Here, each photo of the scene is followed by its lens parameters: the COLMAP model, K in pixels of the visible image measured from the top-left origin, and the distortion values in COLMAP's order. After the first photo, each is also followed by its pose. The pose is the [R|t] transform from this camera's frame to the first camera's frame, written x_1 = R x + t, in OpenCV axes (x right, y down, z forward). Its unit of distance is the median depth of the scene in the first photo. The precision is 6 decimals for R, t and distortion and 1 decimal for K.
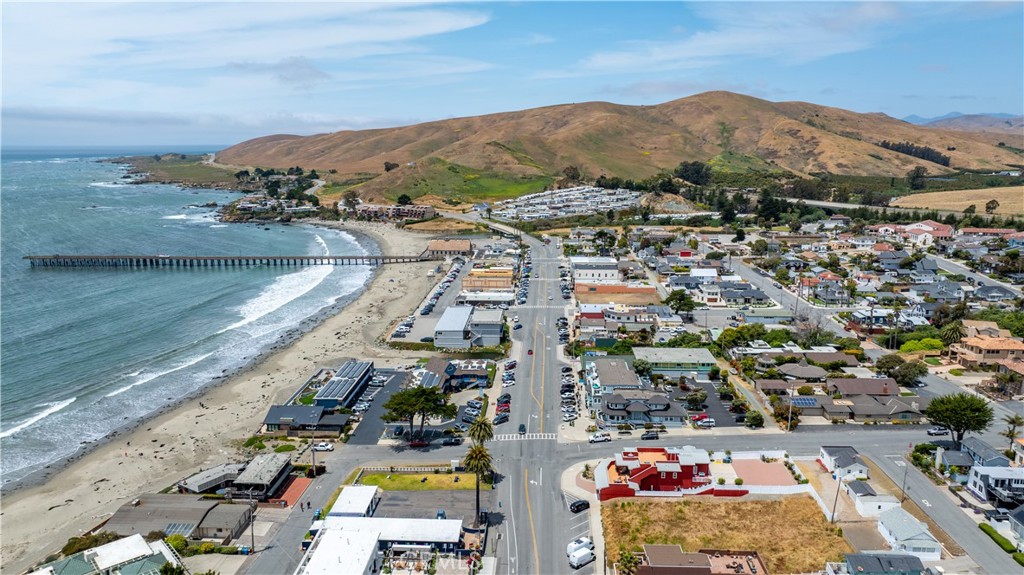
lens RADIAL K [[721.1, 0, 512.0], [0, 721.1, 287.5], [0, 0, 1]] dist [-0.030619, 0.019005]
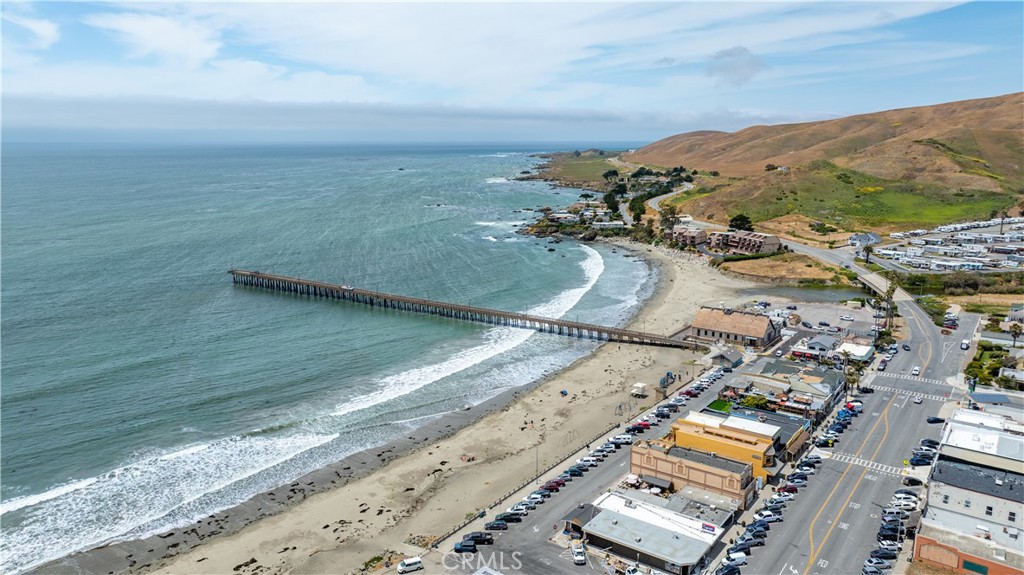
lens RADIAL K [[721.1, 0, 512.0], [0, 721.1, 287.5], [0, 0, 1]] dist [-0.030619, 0.019005]
pose [[0.830607, 0.110887, -0.545707, 0.040583], [-0.108387, 0.993424, 0.036888, -0.047886], [0.546209, 0.028508, 0.837164, 0.237952]]
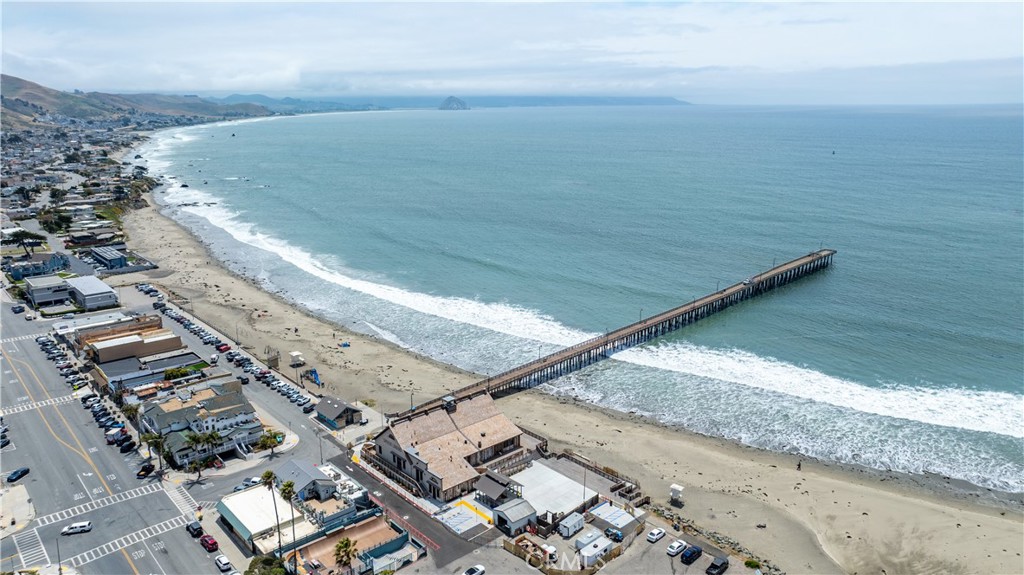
lens RADIAL K [[721.1, 0, 512.0], [0, 721.1, 287.5], [0, 0, 1]] dist [-0.030619, 0.019005]
pose [[-0.718389, 0.170747, -0.674361, 0.055188], [-0.132190, 0.918238, 0.373317, -0.131926], [0.682967, 0.357330, -0.637080, 0.663440]]
